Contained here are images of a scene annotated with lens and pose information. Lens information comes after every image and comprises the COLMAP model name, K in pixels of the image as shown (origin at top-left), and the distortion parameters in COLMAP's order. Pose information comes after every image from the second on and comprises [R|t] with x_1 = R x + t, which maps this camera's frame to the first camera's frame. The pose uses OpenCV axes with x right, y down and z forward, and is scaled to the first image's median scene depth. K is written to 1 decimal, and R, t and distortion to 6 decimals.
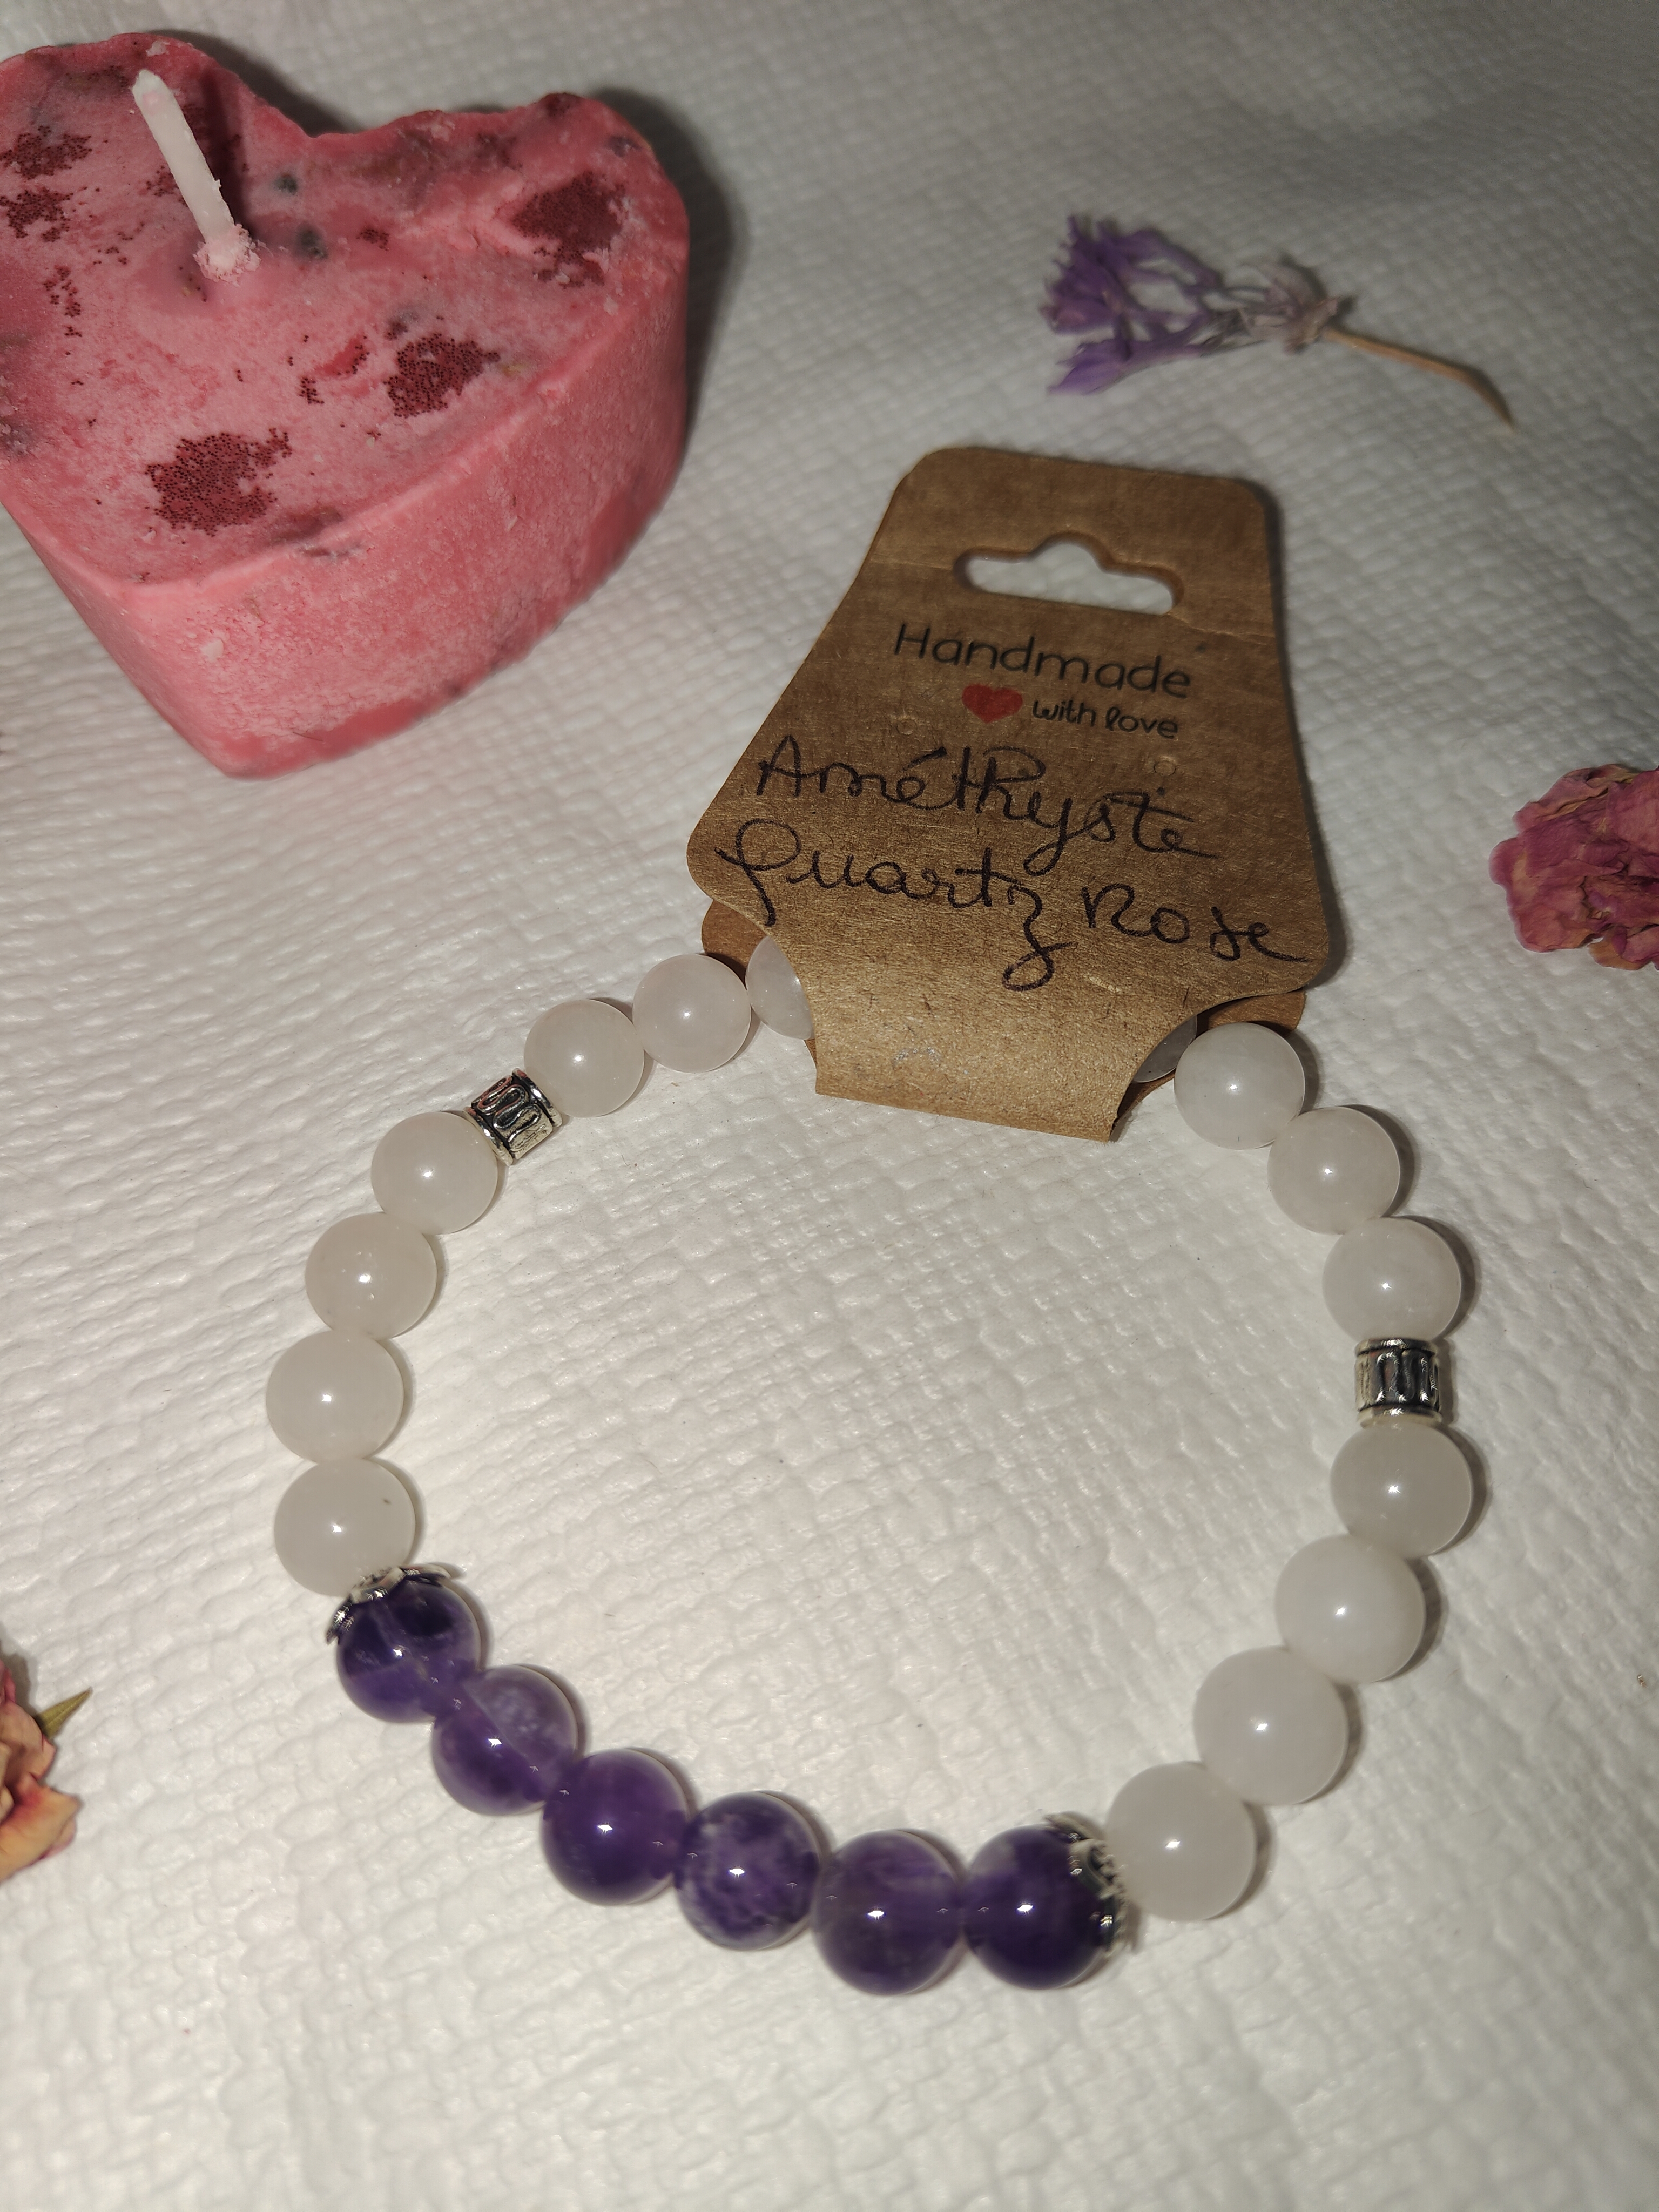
lens RADIAL K [[1733.3, 0, 871.1], [0, 1733.3, 1113.8], [0, 0, 1]] dist [-0.043847, -0.009513]
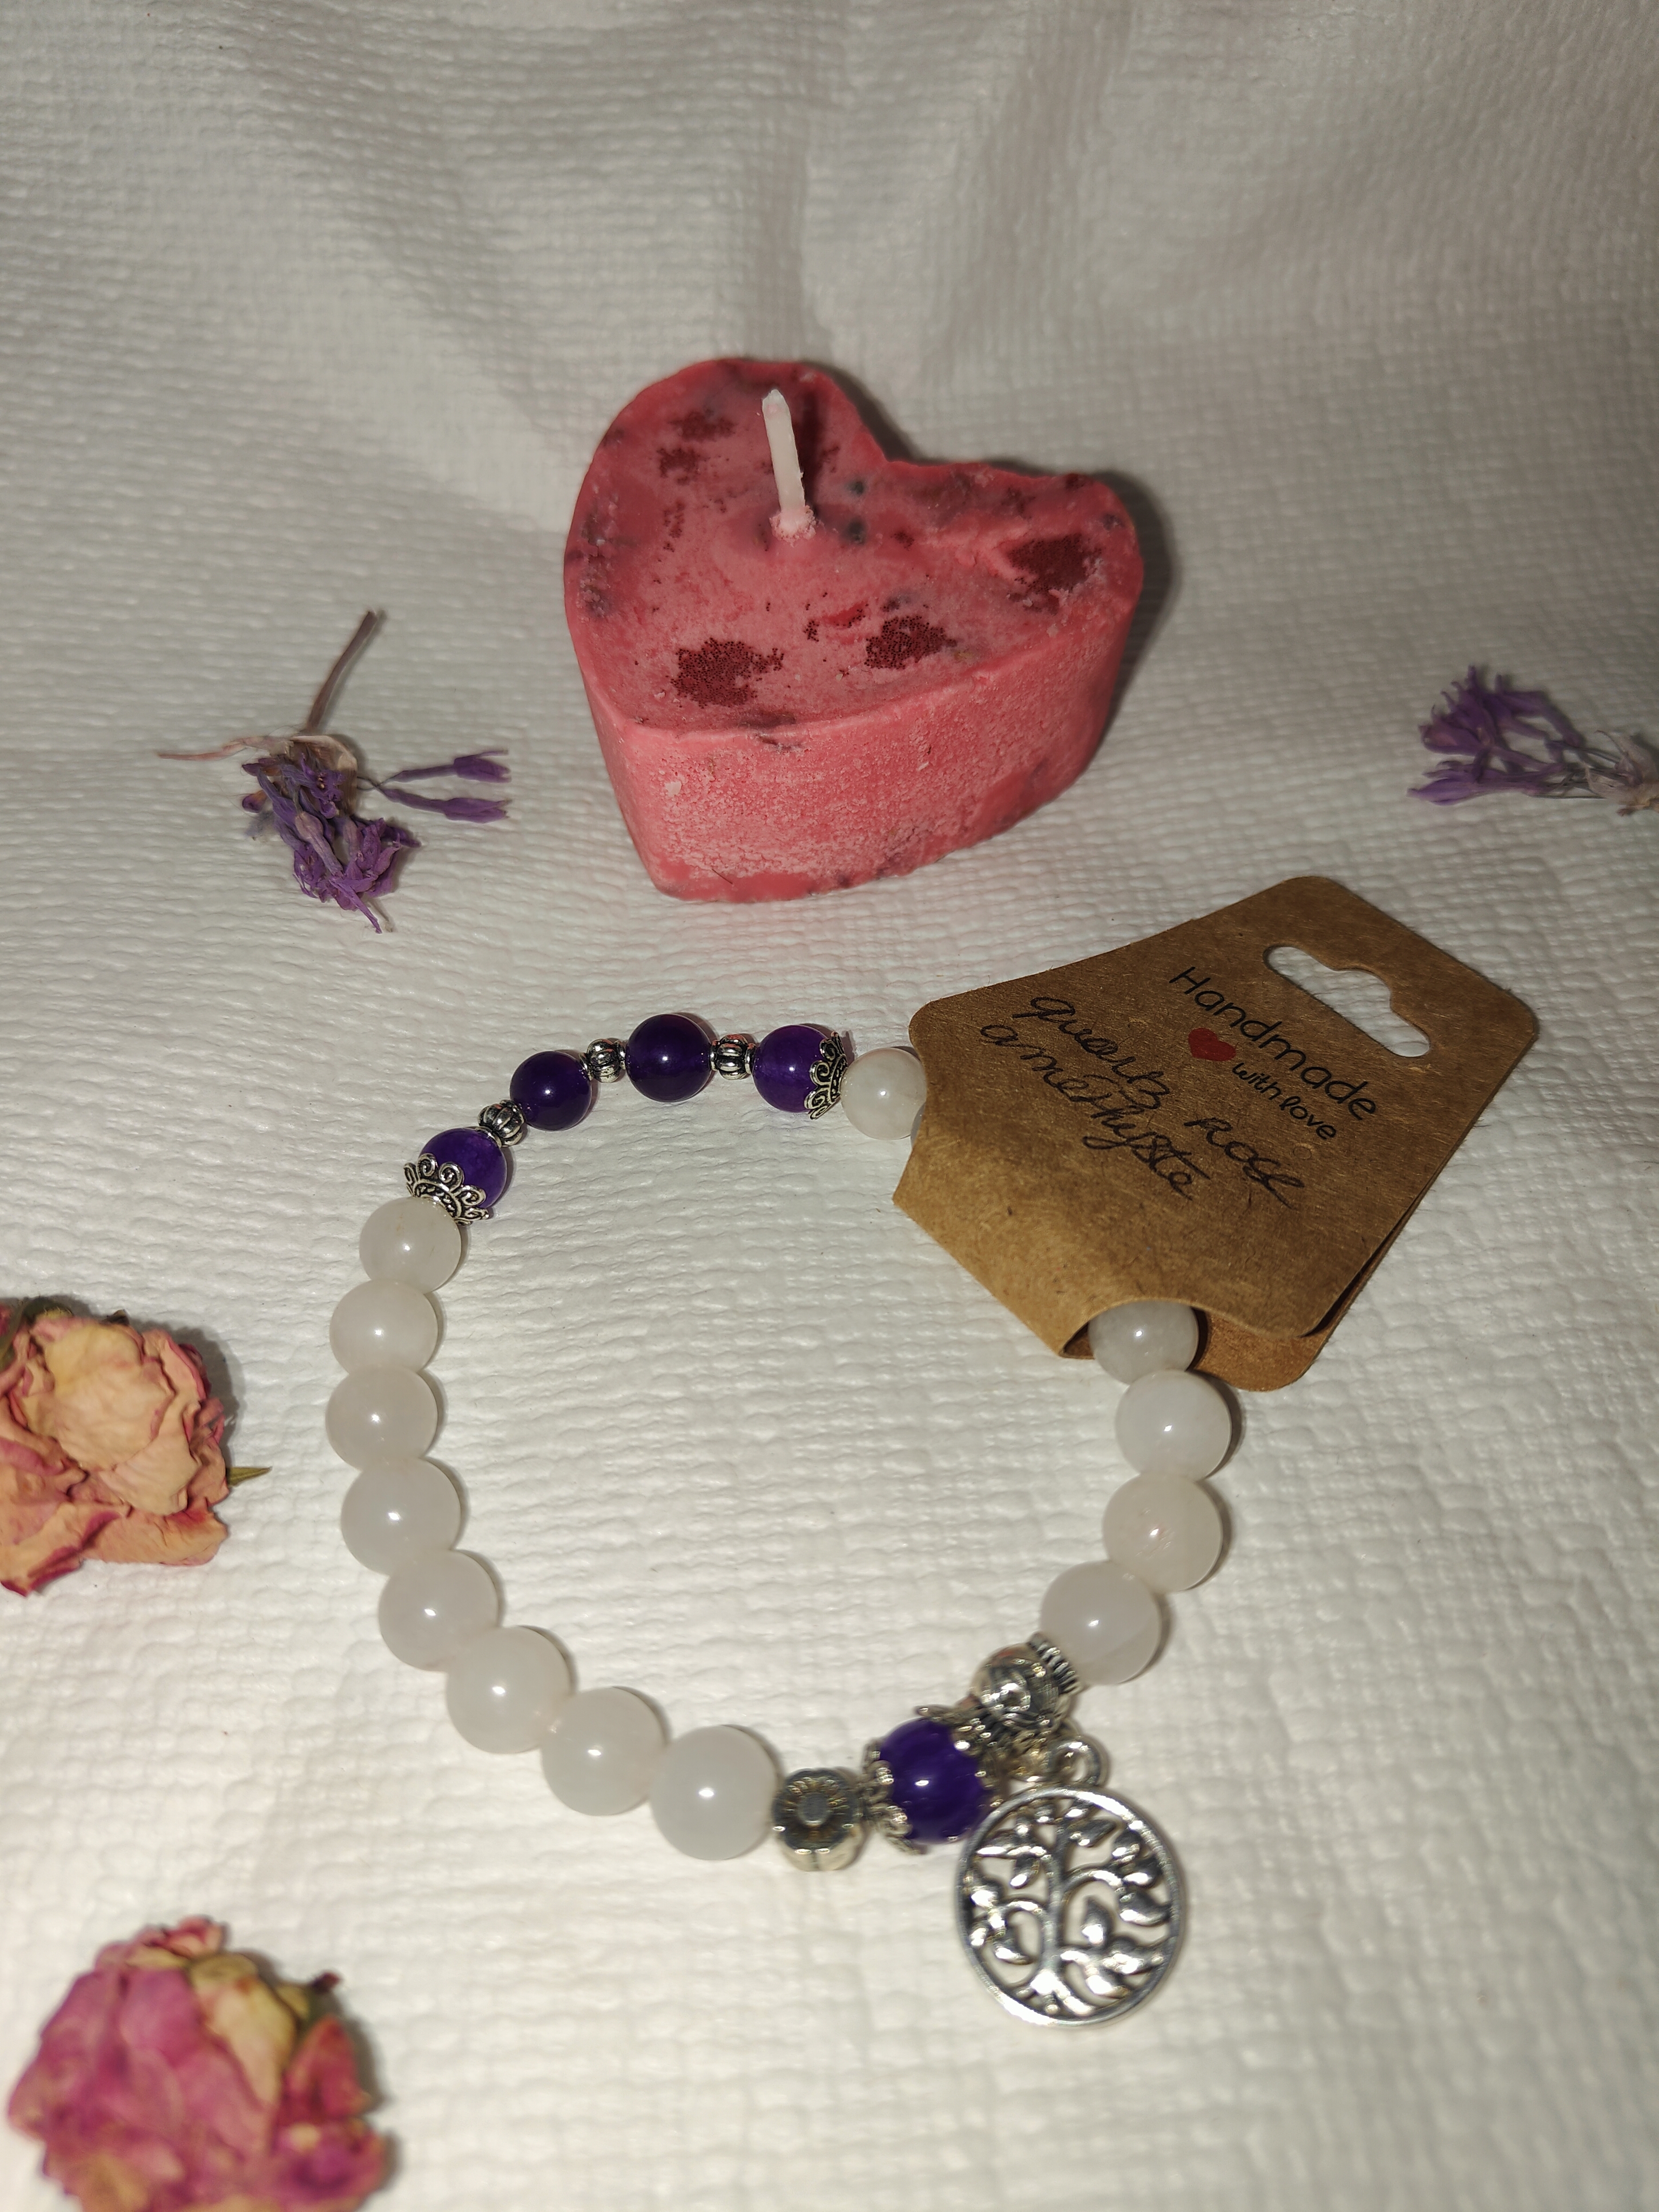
lens RADIAL K [[1733.3, 0, 829.8], [0, 1733.3, 1090.1], [0, 0, 1]] dist [-0.043847, -0.009513]
pose [[0.908035, 0.310638, -0.281029, 0.168702], [-0.360183, 0.921514, -0.145189, 0.092302], [0.213871, 0.233059, 0.948653, -0.179392]]
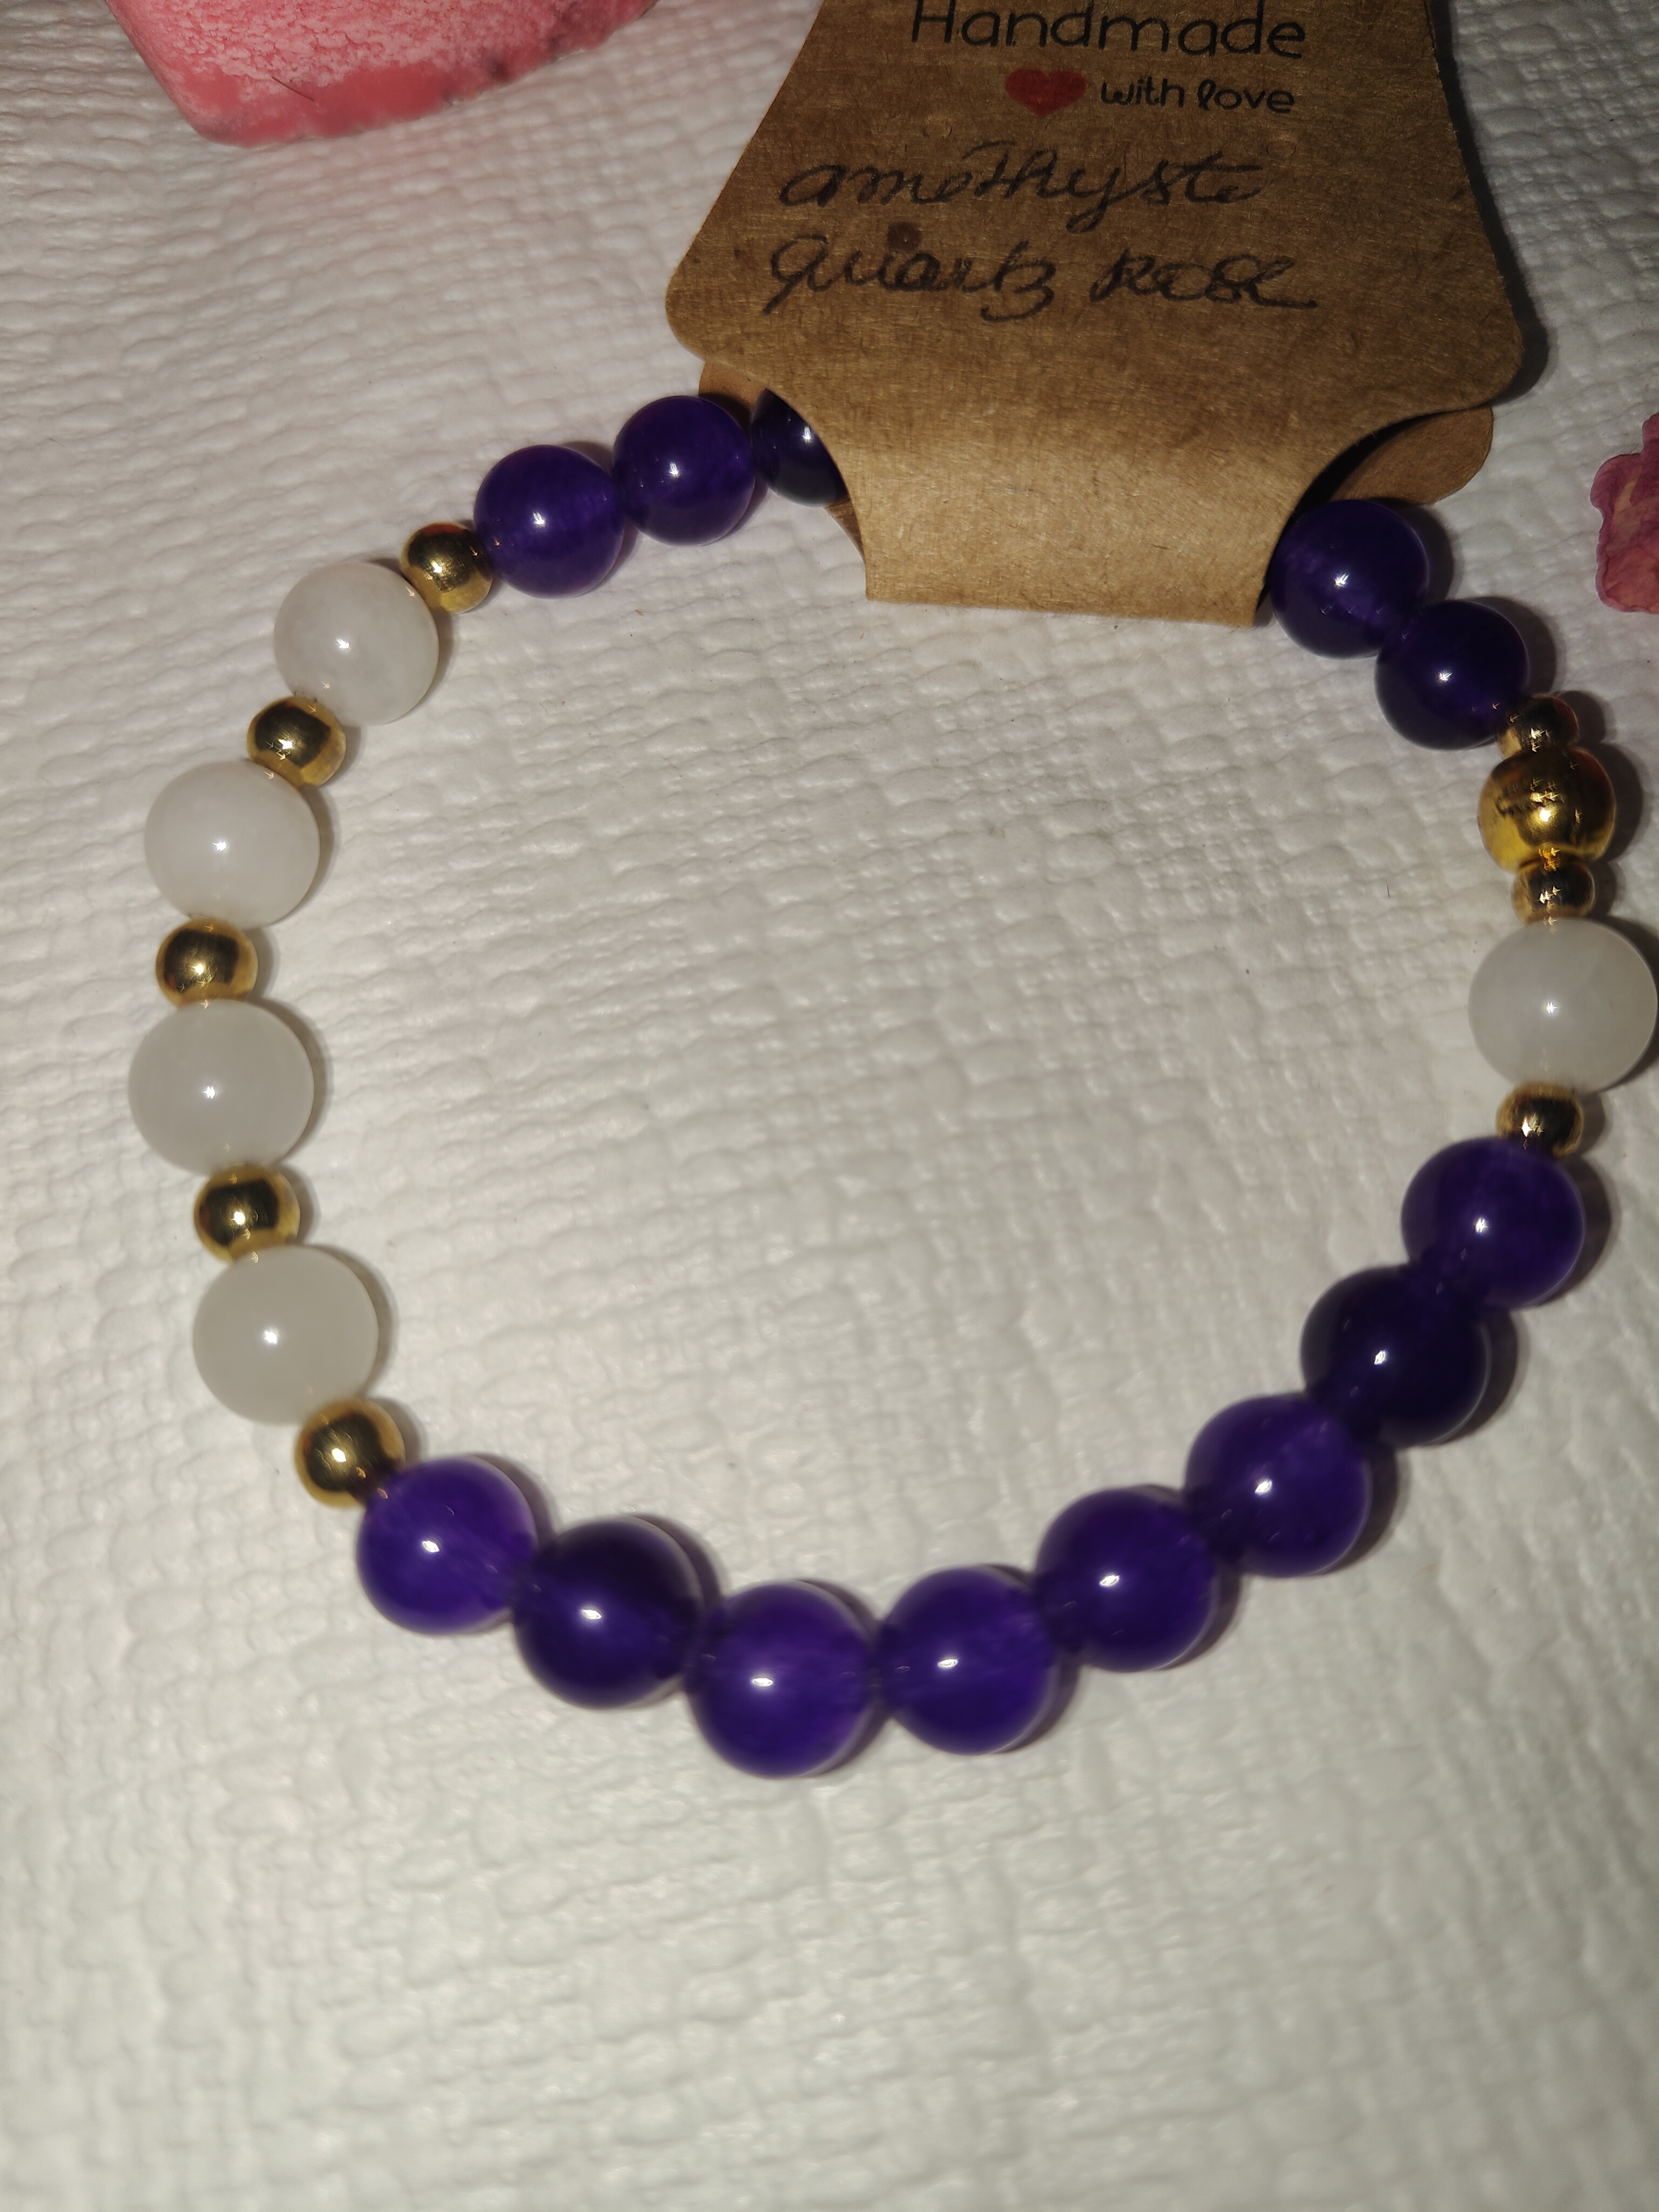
lens RADIAL K [[1733.3, 0, 867.0], [0, 1733.3, 1156.2], [0, 0, 1]] dist [-0.043847, -0.009513]
pose [[0.971662, 0.220344, -0.085564, 0.103232], [-0.199018, 0.957926, 0.206806, 0.035629], [0.127533, -0.183917, 0.974633, 0.216743]]
